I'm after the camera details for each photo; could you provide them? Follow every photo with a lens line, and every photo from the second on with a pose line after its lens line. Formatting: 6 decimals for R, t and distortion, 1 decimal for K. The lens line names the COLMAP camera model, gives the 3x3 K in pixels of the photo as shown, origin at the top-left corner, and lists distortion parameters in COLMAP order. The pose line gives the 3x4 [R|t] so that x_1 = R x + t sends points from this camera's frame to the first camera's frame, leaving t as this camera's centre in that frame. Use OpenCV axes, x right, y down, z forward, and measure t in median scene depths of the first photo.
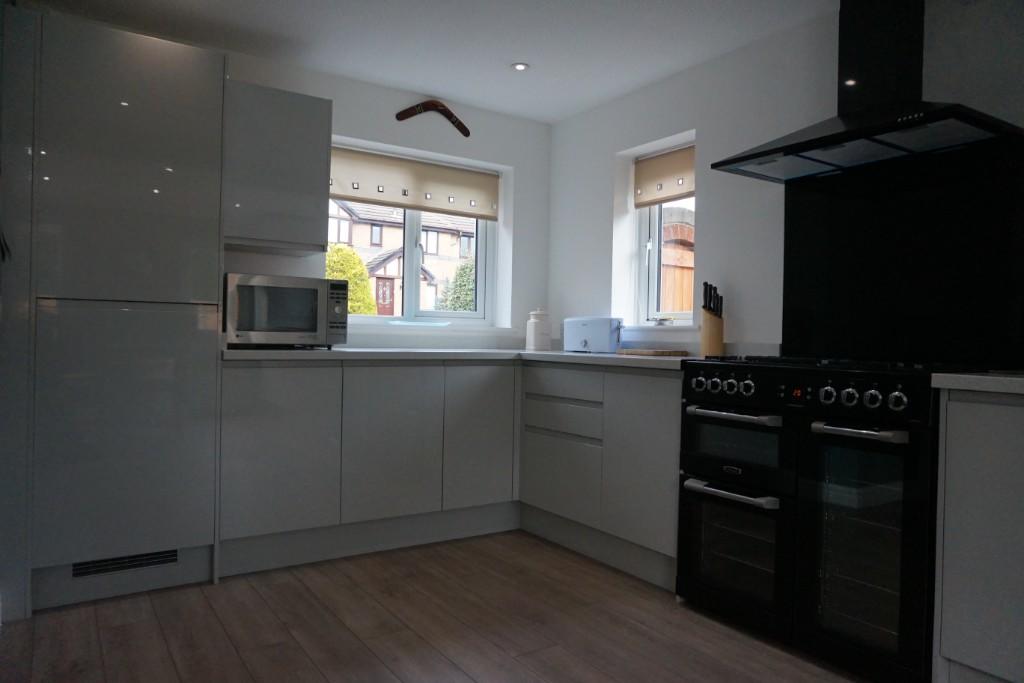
lens RADIAL K [[695.8, 0, 512.0], [0, 695.8, 341.5], [0, 0, 1]] dist [-0.001701, -0.000531]
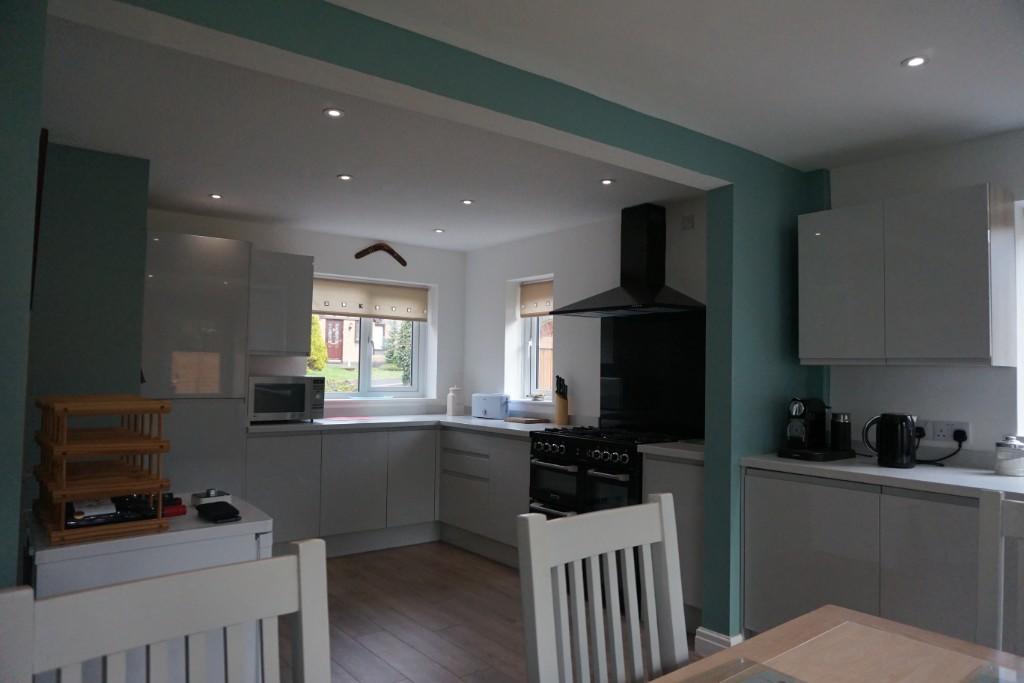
lens RADIAL K [[723.6, 0, 512.0], [0, 723.6, 341.5], [0, 0, 1]] dist [-0.007109, -0.000519]
pose [[0.997786, -0.002927, 0.066435, 0.060173], [0.005419, 0.999287, -0.037372, -0.088464], [-0.066278, 0.037649, 0.997091, -0.527227]]
